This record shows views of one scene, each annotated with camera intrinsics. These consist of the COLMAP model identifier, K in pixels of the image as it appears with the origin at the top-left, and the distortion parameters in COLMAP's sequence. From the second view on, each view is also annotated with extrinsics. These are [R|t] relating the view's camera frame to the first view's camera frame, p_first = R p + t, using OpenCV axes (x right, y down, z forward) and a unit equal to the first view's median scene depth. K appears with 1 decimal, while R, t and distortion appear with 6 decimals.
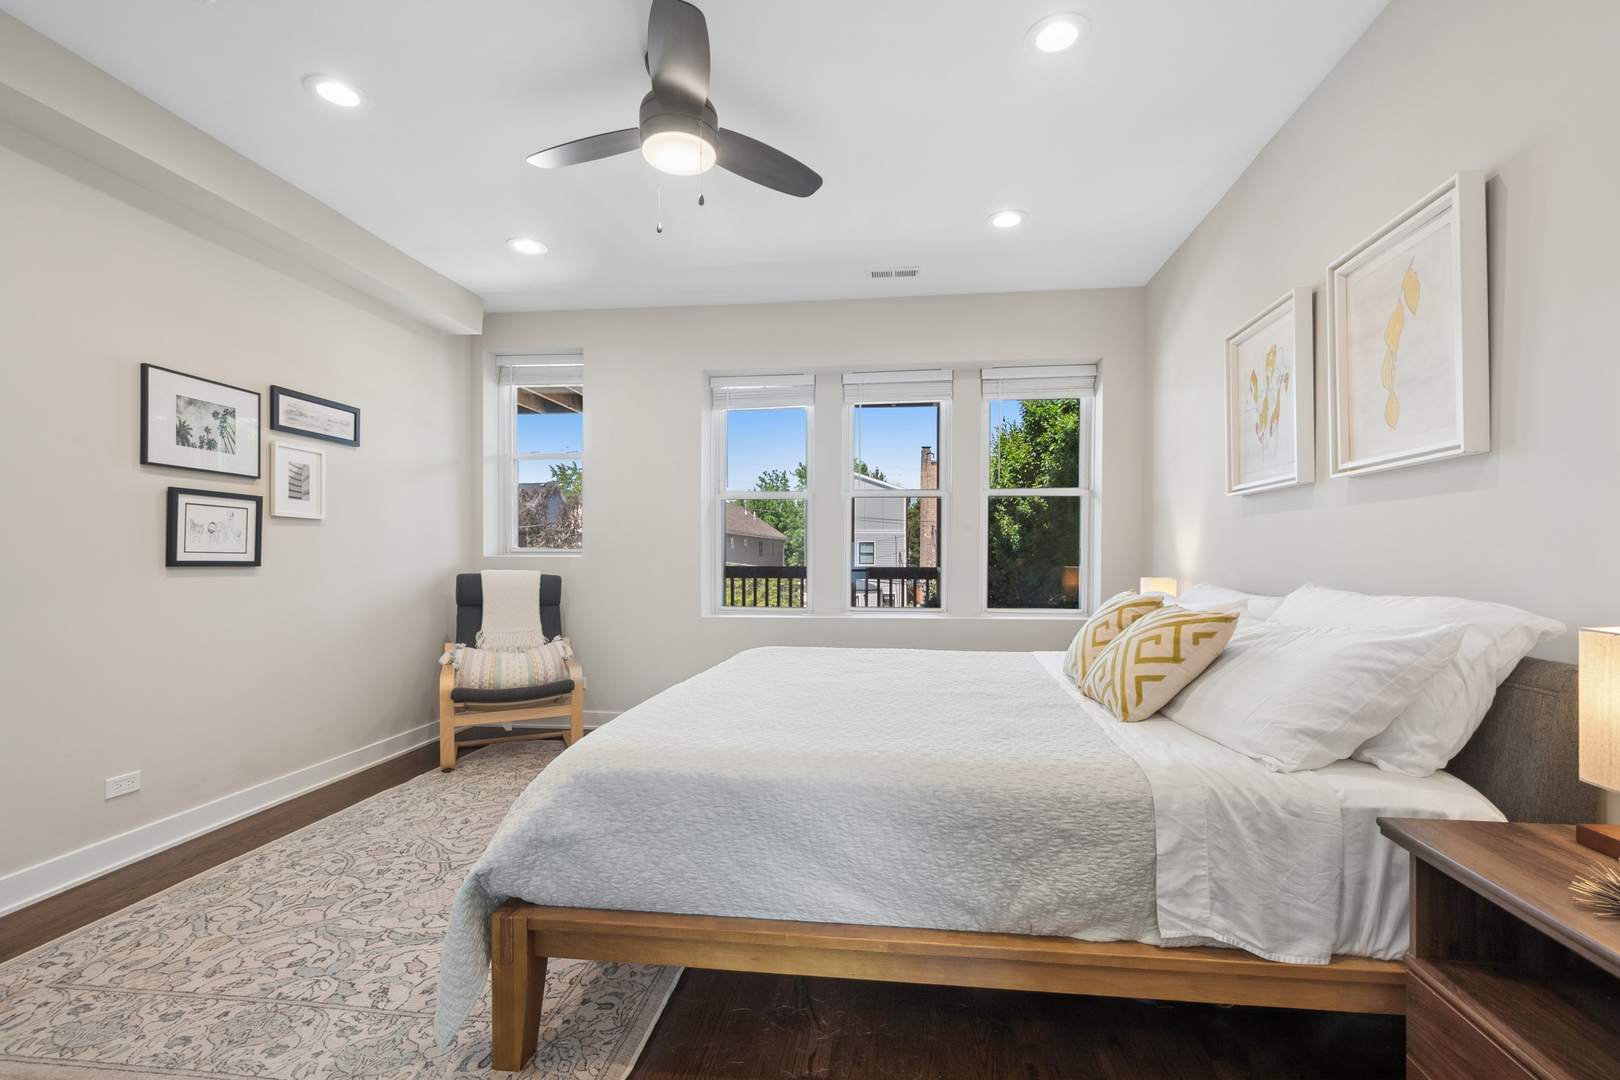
lens RADIAL K [[706.8, 0, 813.4], [0, 706.8, 548.7], [0, 0, 1]] dist [-0.000726, -0.000112]
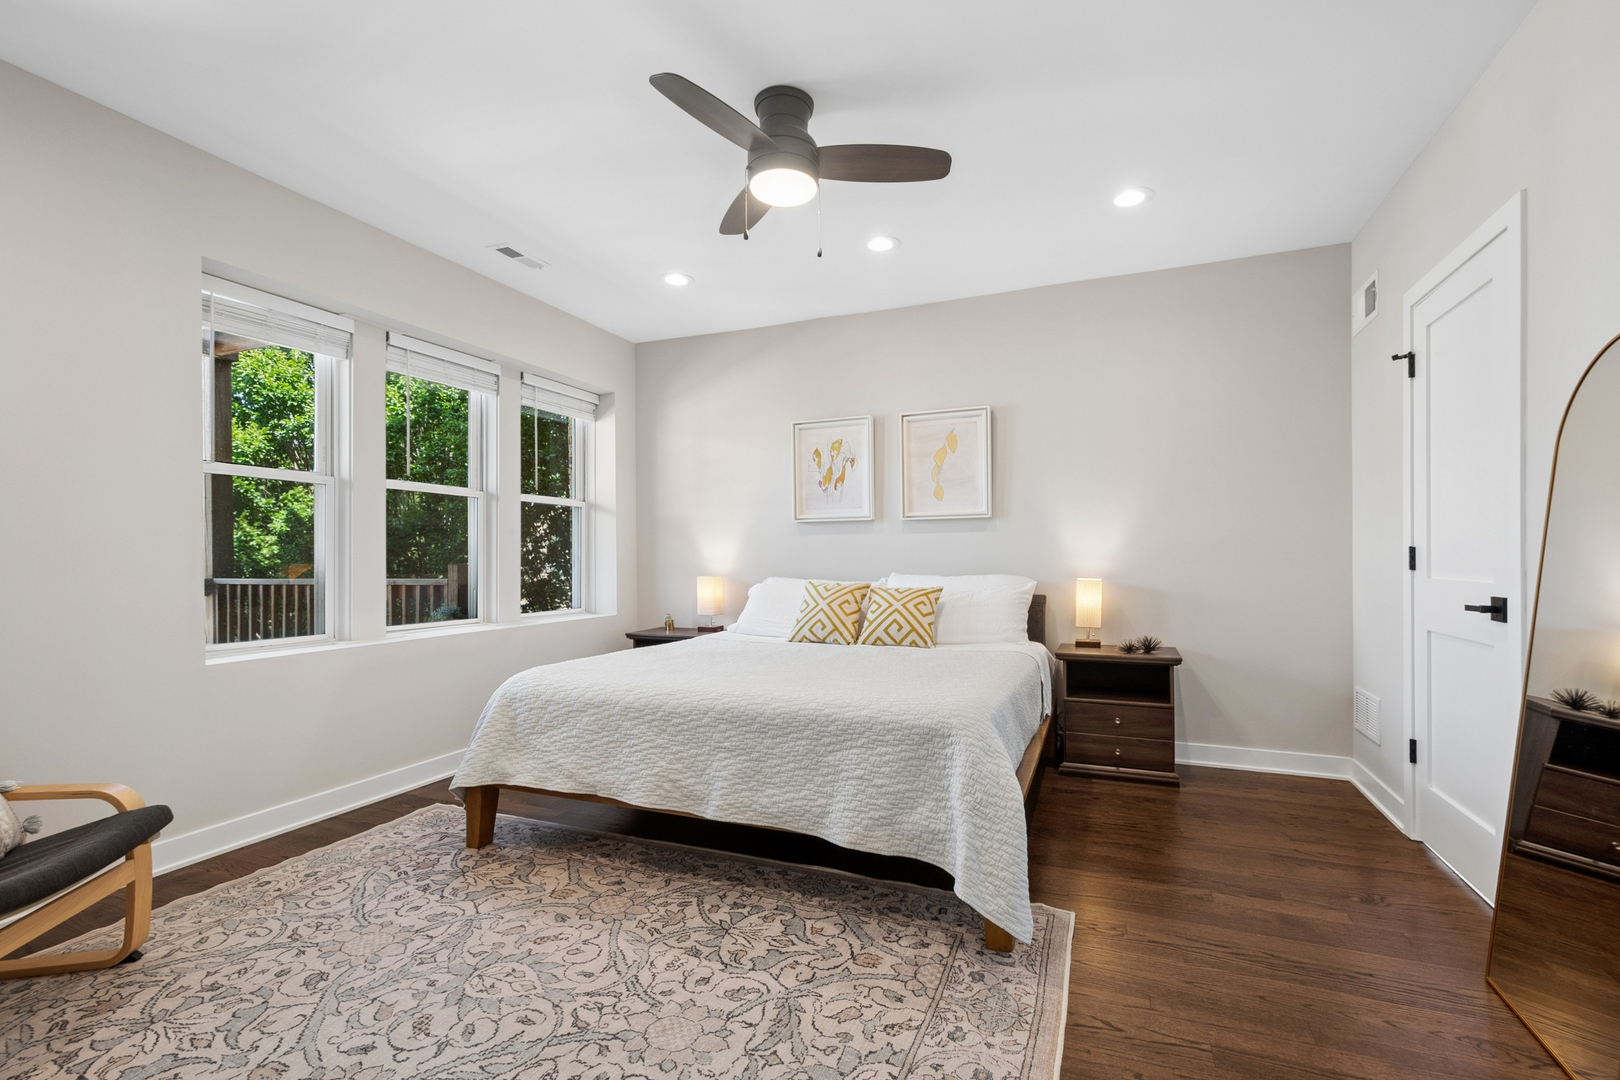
lens RADIAL K [[730.2, 0, 810.0], [0, 730.2, 540.0], [0, 0, 1]] dist [0.012883, -0.000167]
pose [[0.260180, 0.021345, 0.965324, -1.078038], [-0.003738, 0.999770, -0.021099, 0.001869], [-0.965553, 0.001881, 0.260200, 0.576452]]
